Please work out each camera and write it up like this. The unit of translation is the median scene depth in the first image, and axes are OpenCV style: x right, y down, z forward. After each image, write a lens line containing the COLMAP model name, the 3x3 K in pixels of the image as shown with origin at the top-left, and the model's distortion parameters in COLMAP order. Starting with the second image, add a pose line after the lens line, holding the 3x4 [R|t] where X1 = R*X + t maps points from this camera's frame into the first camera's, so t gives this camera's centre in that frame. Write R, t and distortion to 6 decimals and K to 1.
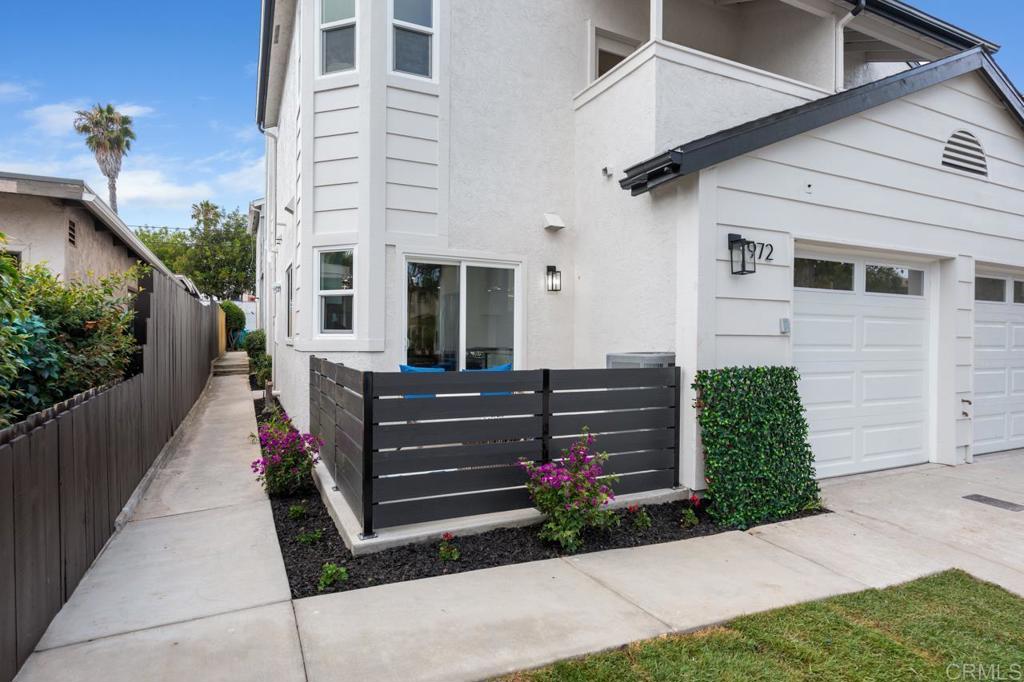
lens RADIAL K [[551.3, 0, 512.0], [0, 551.3, 341.0], [0, 0, 1]] dist [-0.002209, 0.000204]
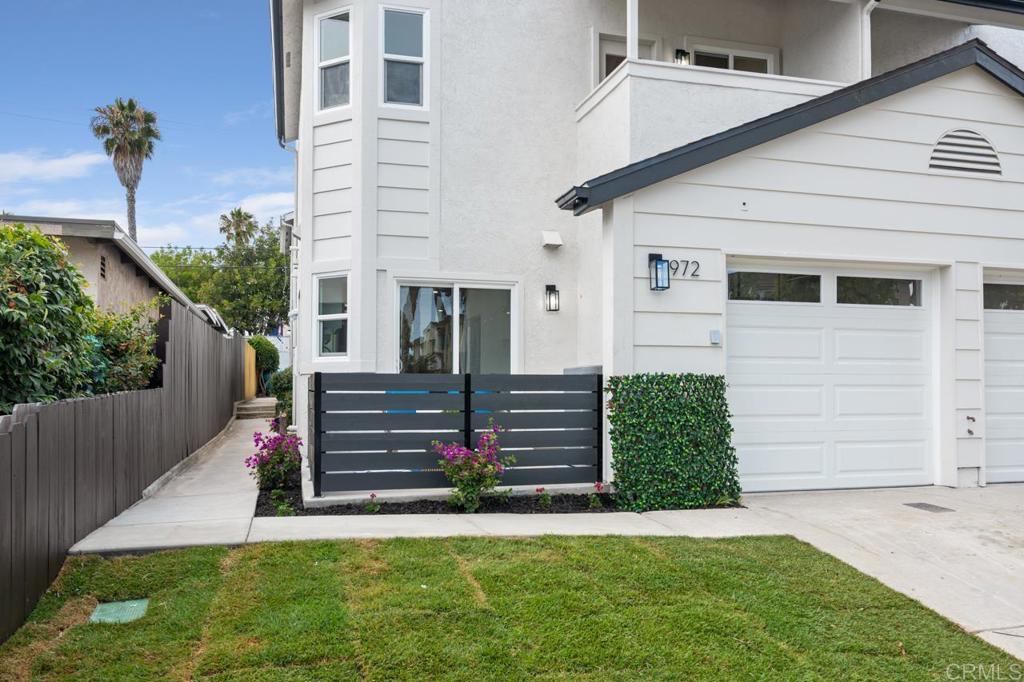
lens RADIAL K [[794.6, 0, 523.0], [0, 794.6, 366.5], [0, 0, 1]] dist [0.001780, -0.003056]
pose [[0.986430, -0.011647, -0.163767, 0.285427], [0.006732, 0.999511, -0.030539, 0.055018], [0.164042, 0.029022, 0.986026, -0.426011]]
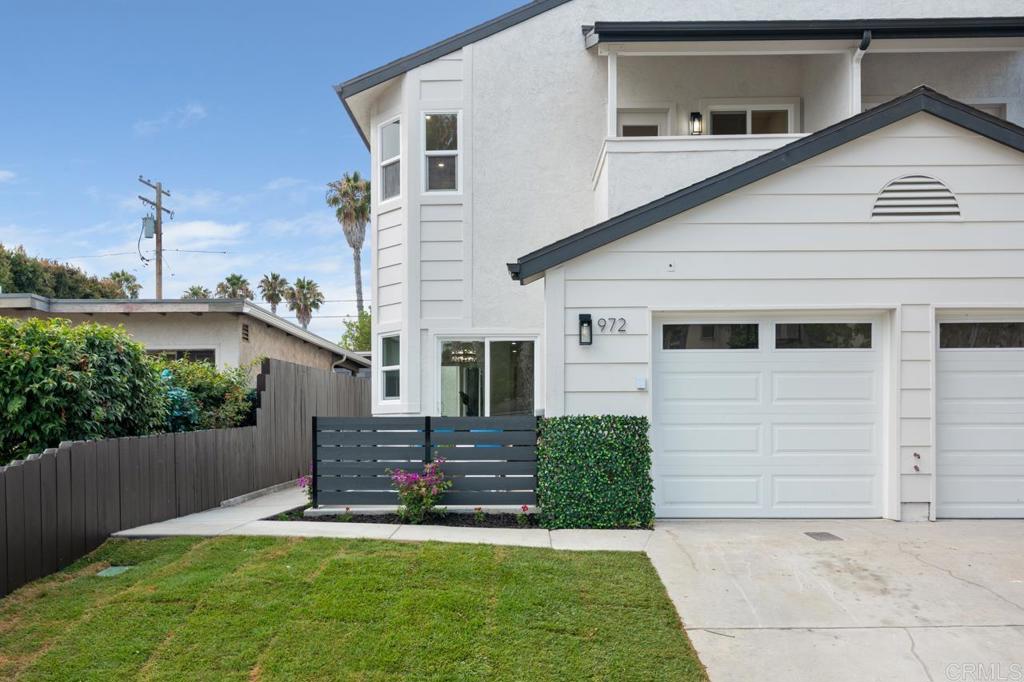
lens RADIAL K [[772.5, 0, 510.0], [0, 772.5, 415.6], [0, 0, 1]] dist [-0.000697, 0.001040]
pose [[0.893319, -0.012309, -0.449254, 0.756869], [0.009034, 0.999915, -0.009433, 0.043746], [0.449332, 0.004368, 0.893354, -0.503848]]
